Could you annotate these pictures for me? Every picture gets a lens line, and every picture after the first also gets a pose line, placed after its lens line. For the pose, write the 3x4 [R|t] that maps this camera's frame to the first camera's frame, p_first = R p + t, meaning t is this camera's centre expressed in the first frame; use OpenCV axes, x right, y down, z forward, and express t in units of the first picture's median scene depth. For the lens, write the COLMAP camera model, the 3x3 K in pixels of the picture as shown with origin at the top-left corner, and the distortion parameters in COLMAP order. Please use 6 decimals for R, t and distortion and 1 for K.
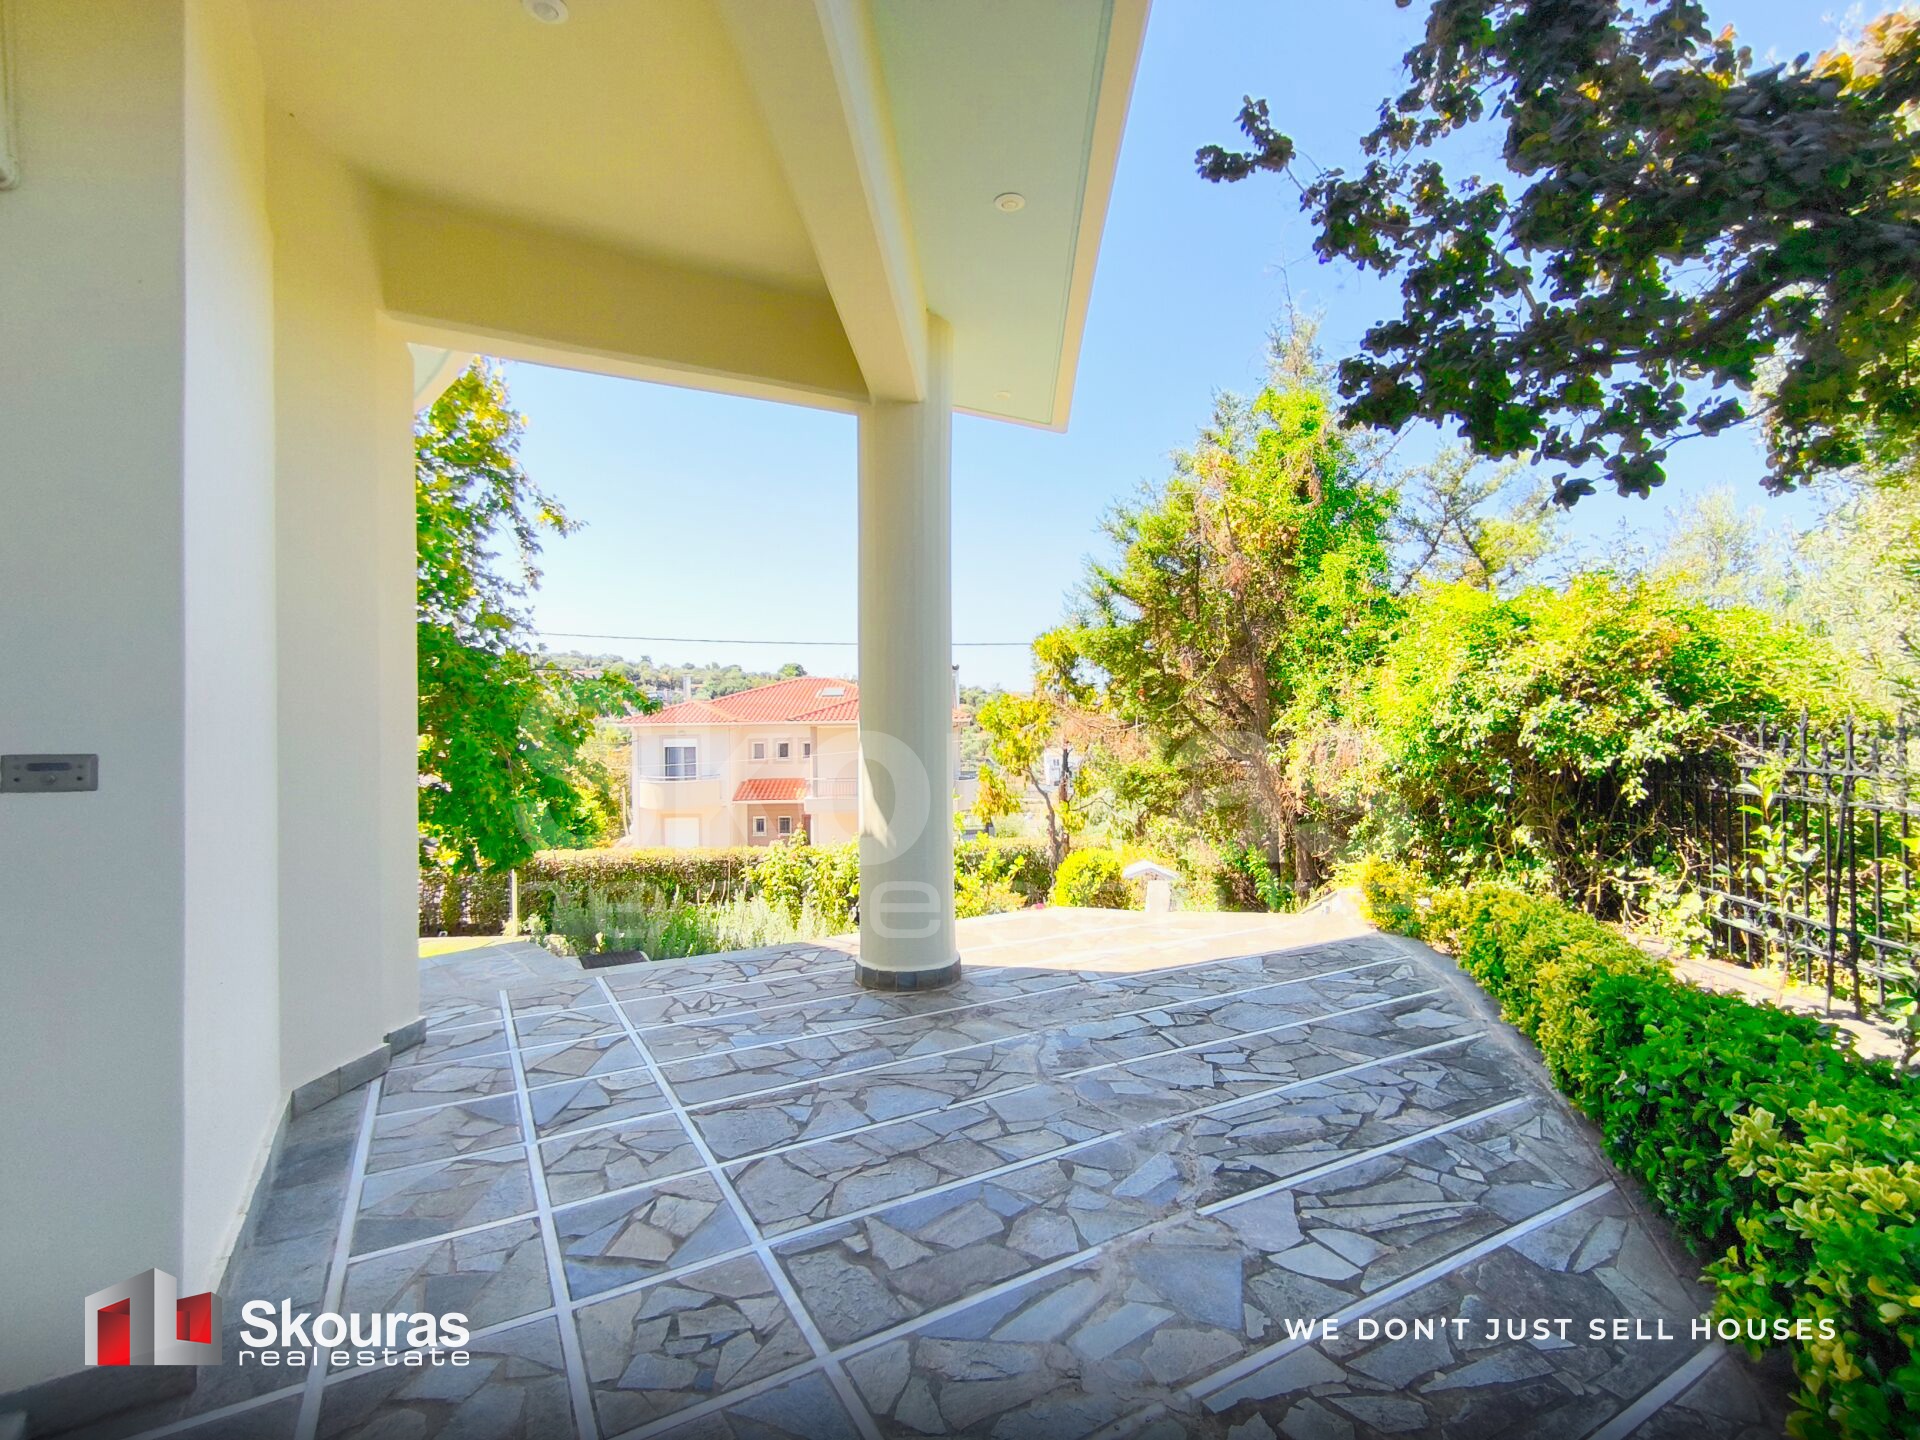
lens RADIAL K [[875.2, 0, 963.8], [0, 875.2, 722.6], [0, 0, 1]] dist [-0.001597, -0.000125]
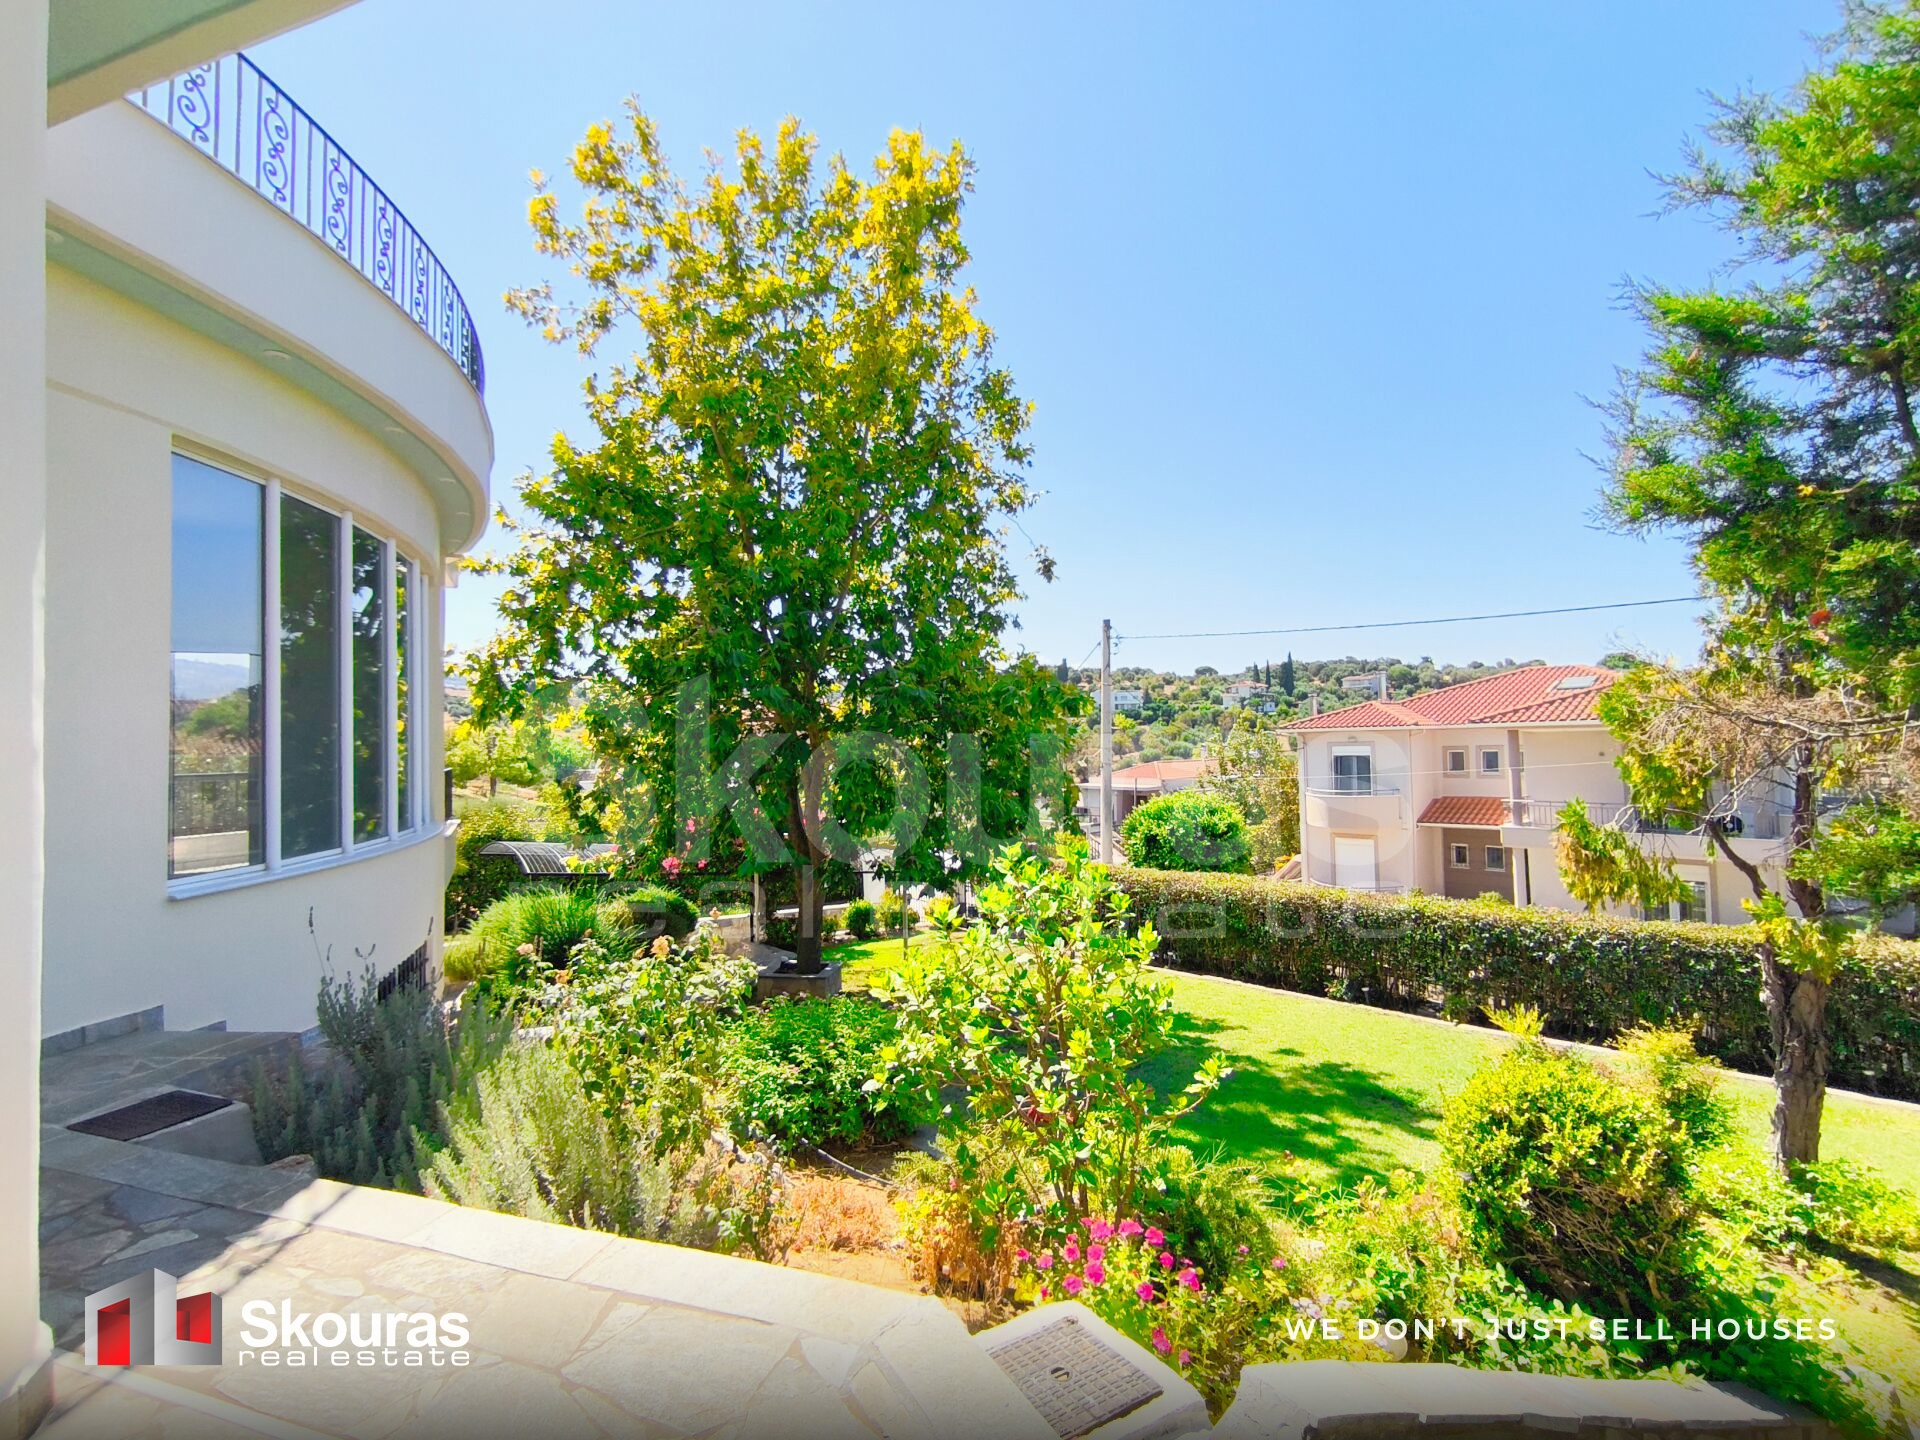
lens RADIAL K [[875.2, 0, 960.5], [0, 875.2, 719.5], [0, 0, 1]] dist [-0.001597, -0.000125]
pose [[0.669303, -0.010610, -0.742914, 0.061445], [0.003287, 0.999931, -0.011320, 0.001785], [0.742983, 0.005135, 0.669291, 0.142927]]
